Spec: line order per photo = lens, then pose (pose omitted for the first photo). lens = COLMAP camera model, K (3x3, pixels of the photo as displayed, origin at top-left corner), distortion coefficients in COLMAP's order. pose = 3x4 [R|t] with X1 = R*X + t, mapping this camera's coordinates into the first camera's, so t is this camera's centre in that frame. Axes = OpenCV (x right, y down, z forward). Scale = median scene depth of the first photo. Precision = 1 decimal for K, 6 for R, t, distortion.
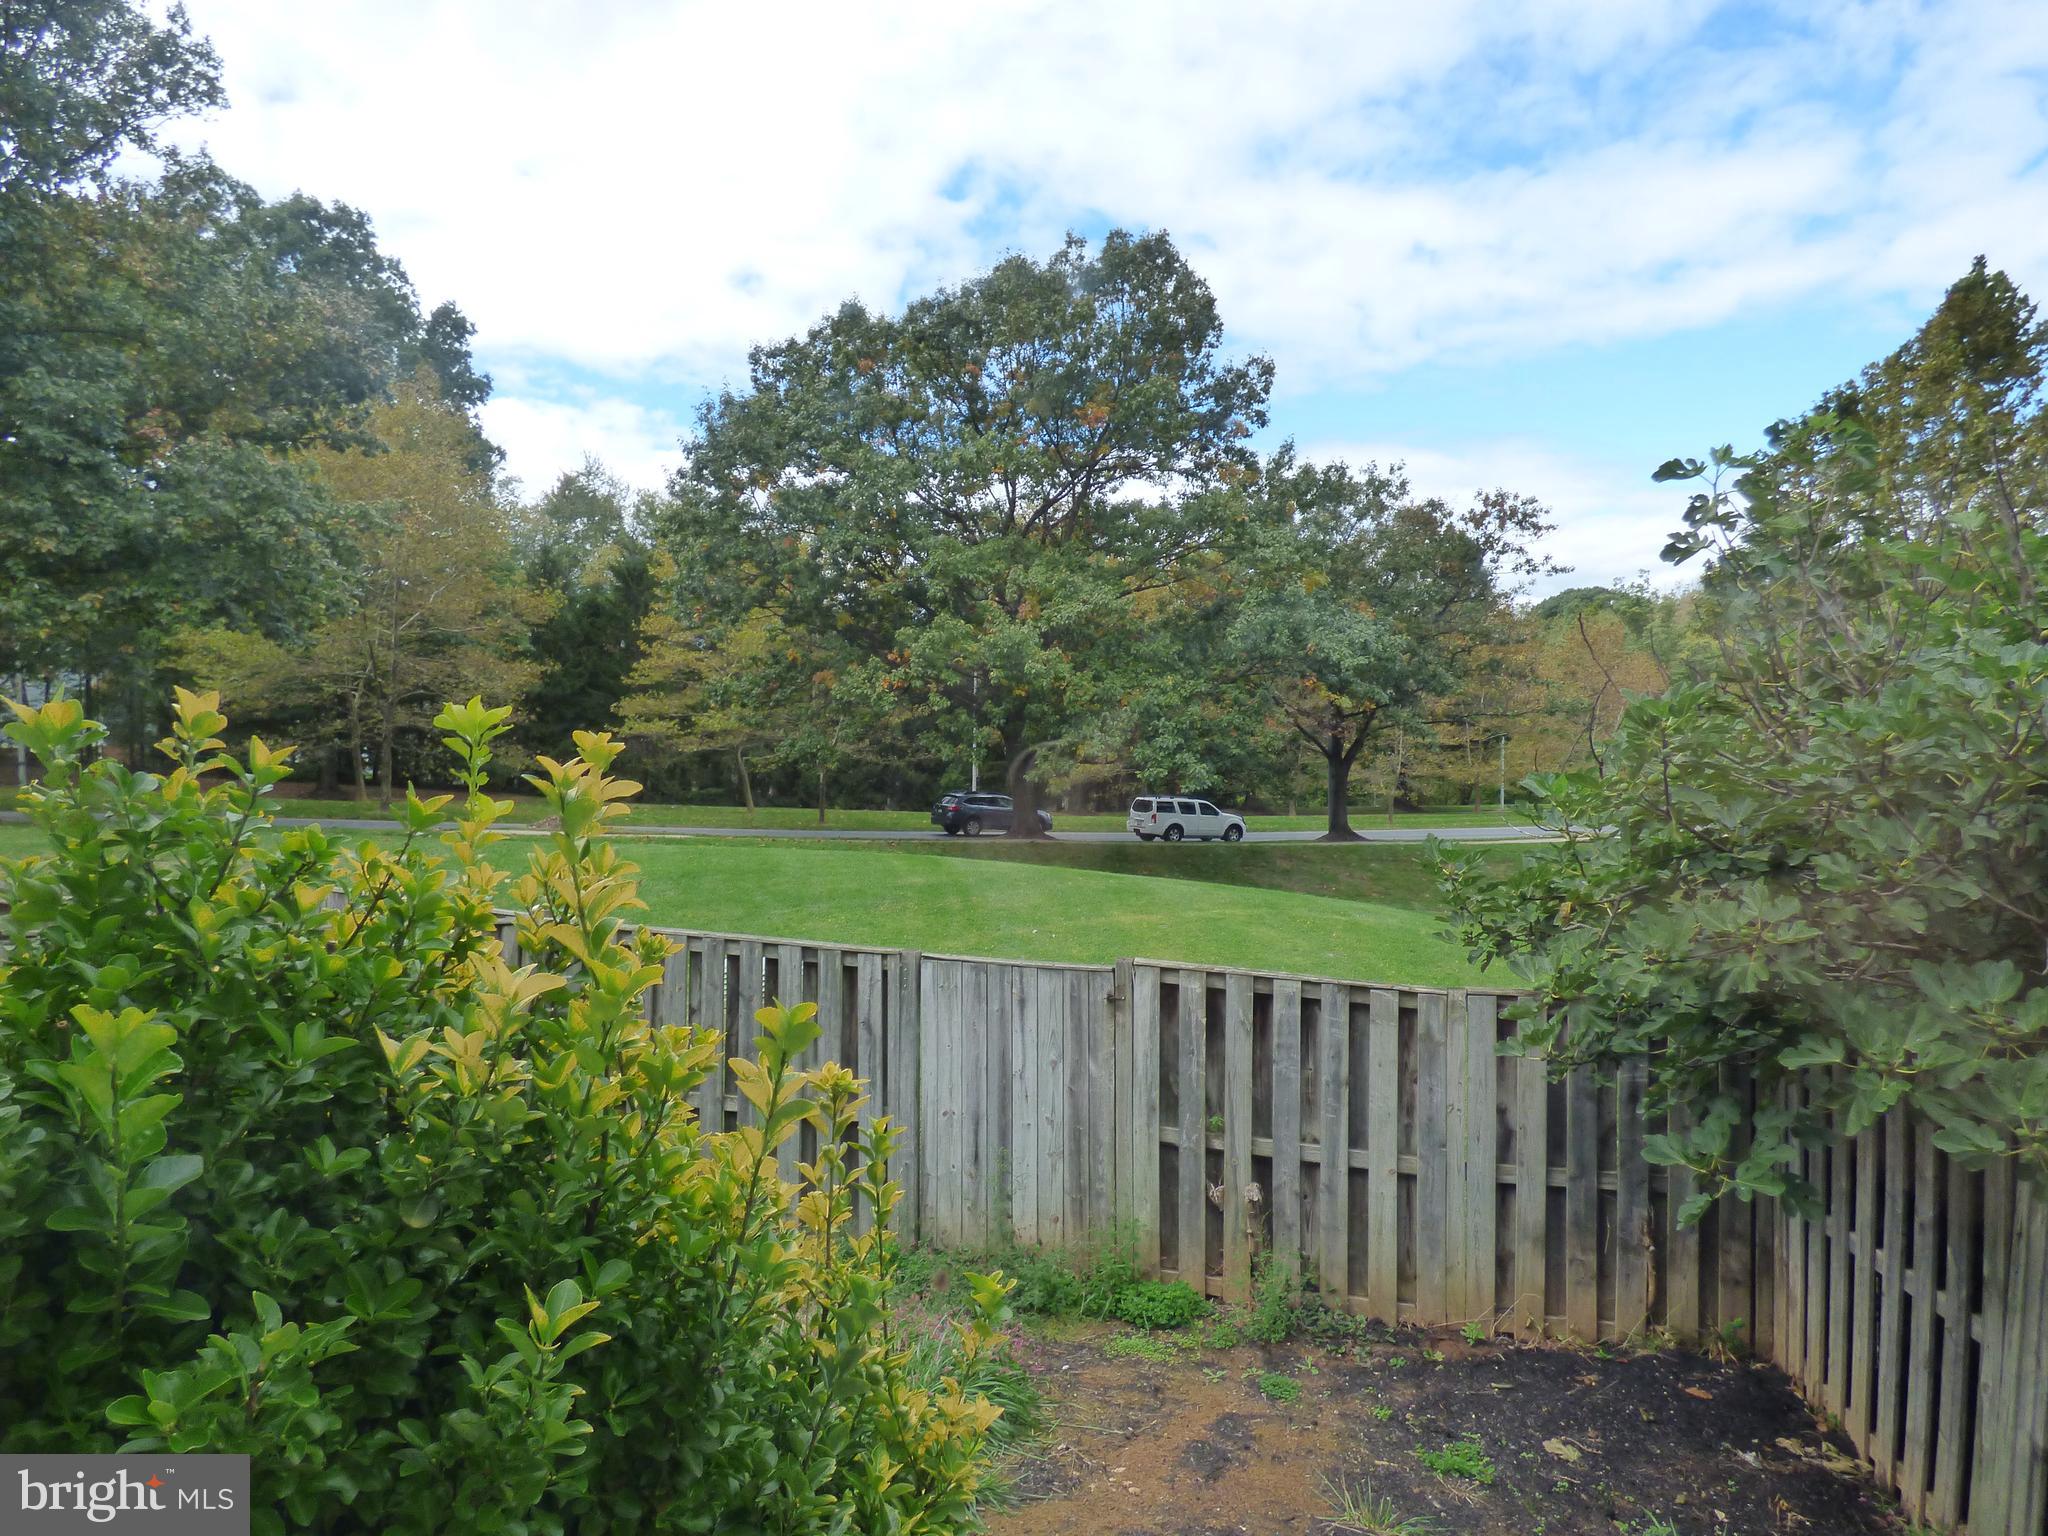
lens RADIAL K [[1239.8, 0, 994.3], [0, 1239.8, 760.0], [0, 0, 1]] dist [0.000617, -0.000967]
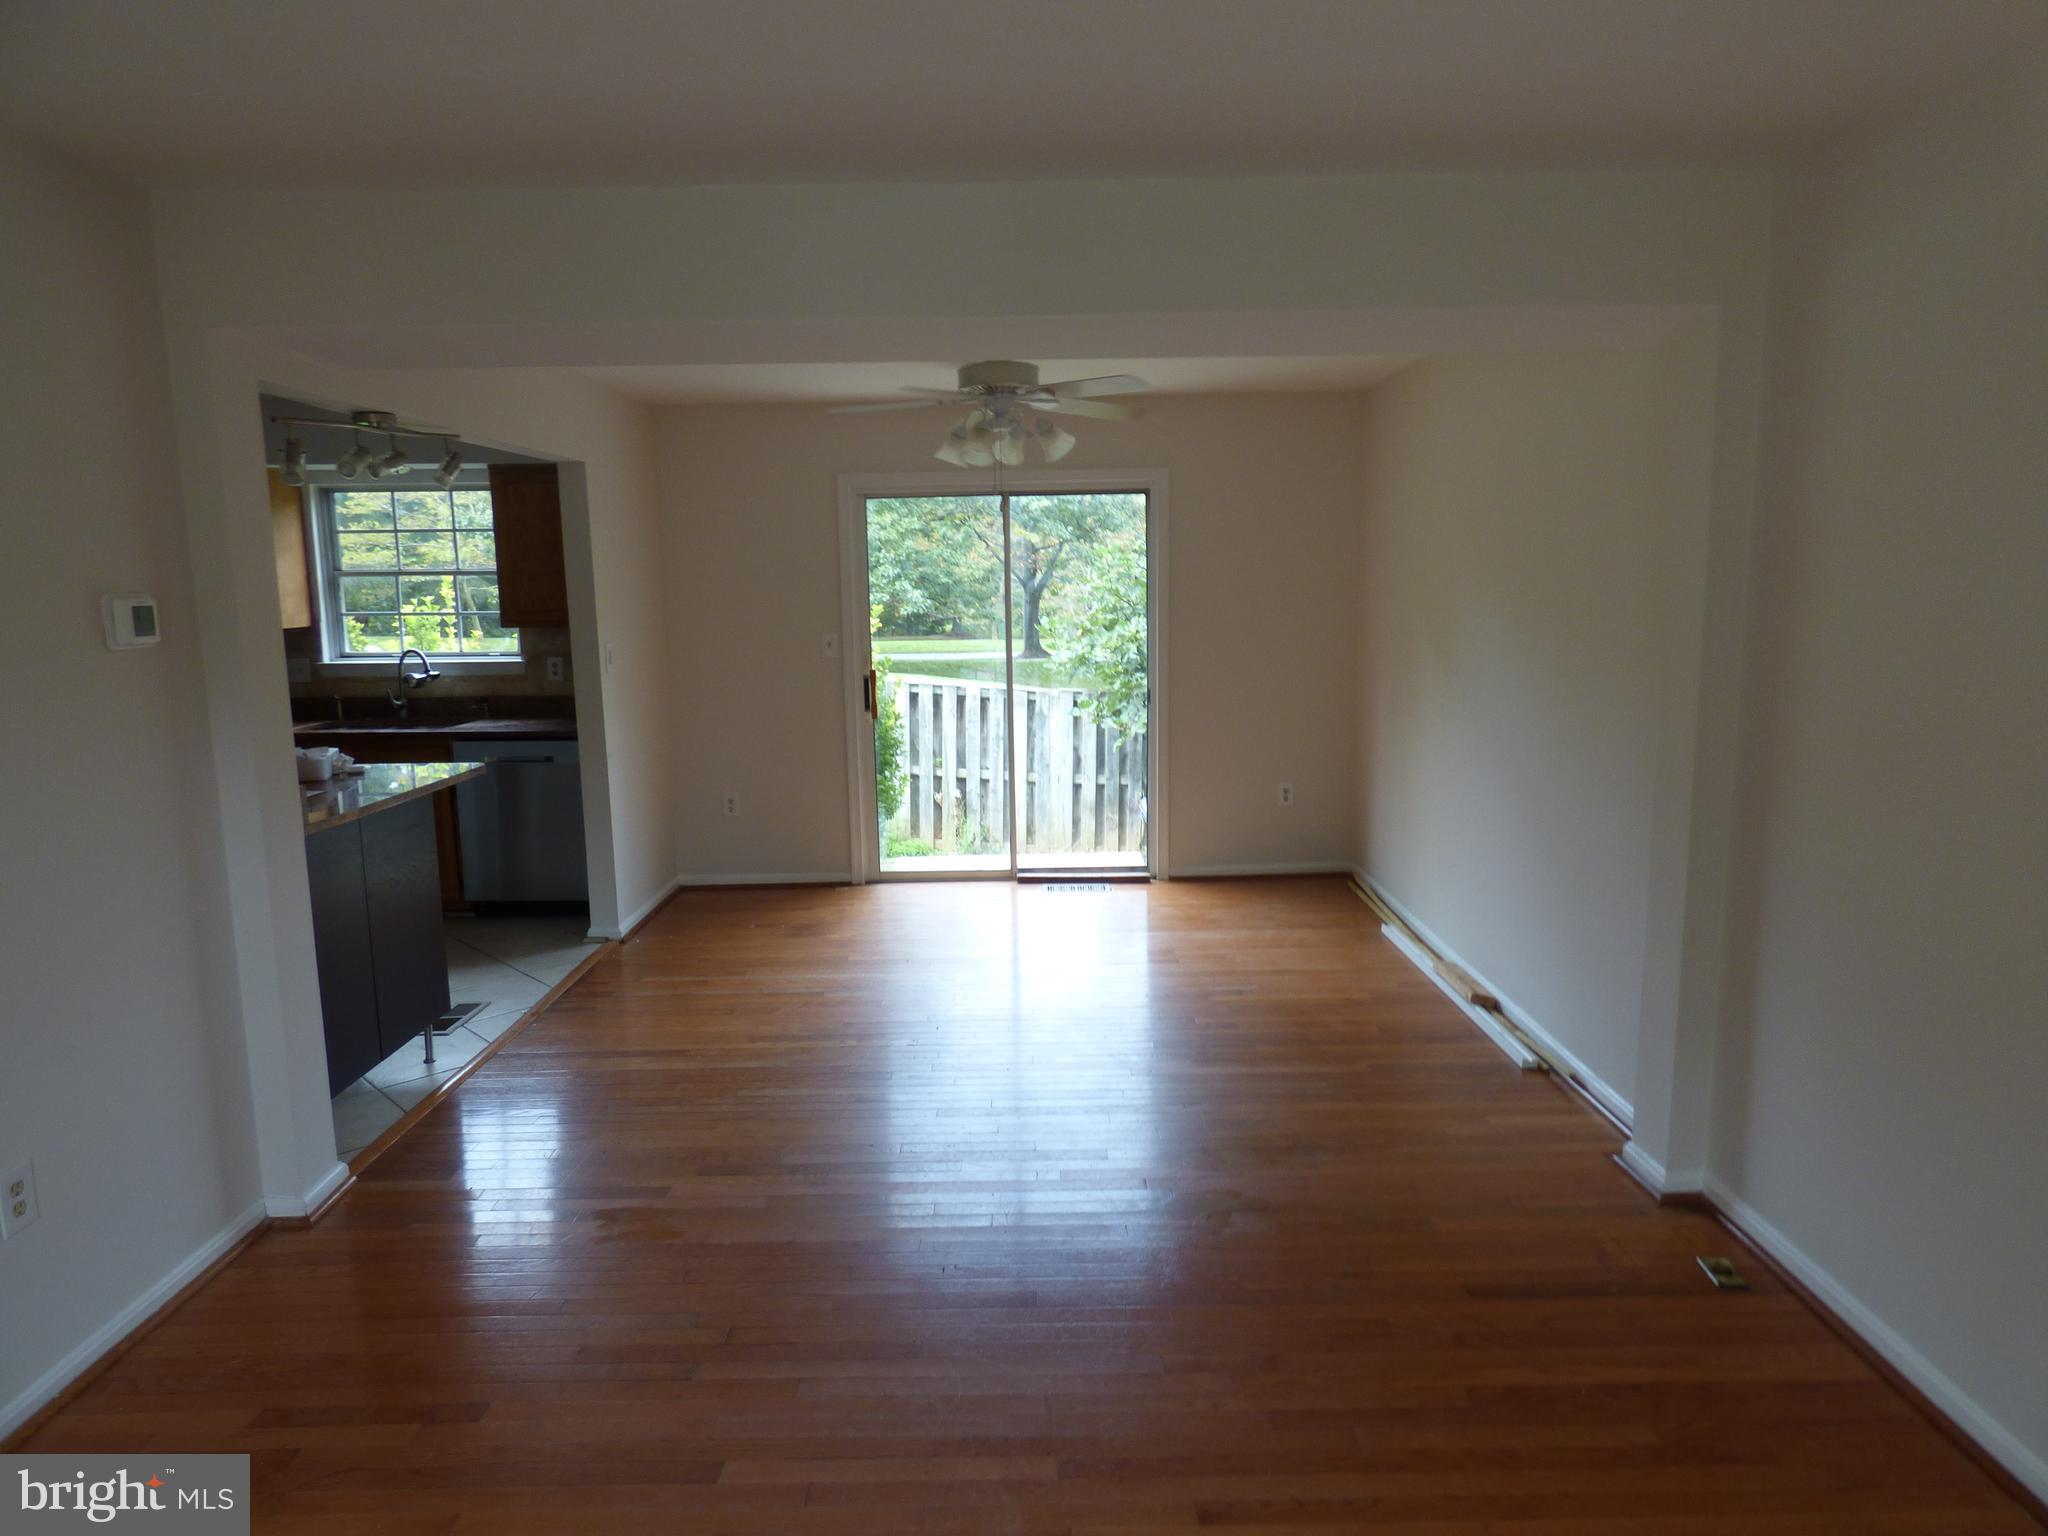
lens RADIAL K [[1239.8, 0, 994.3], [0, 1239.8, 760.0], [0, 0, 1]] dist [0.000617, -0.000967]
pose [[0.972973, -0.034233, 0.228365, -0.184112], [0.003347, 0.990937, 0.134285, 0.025452], [-0.230893, -0.129891, 0.964270, -0.918865]]
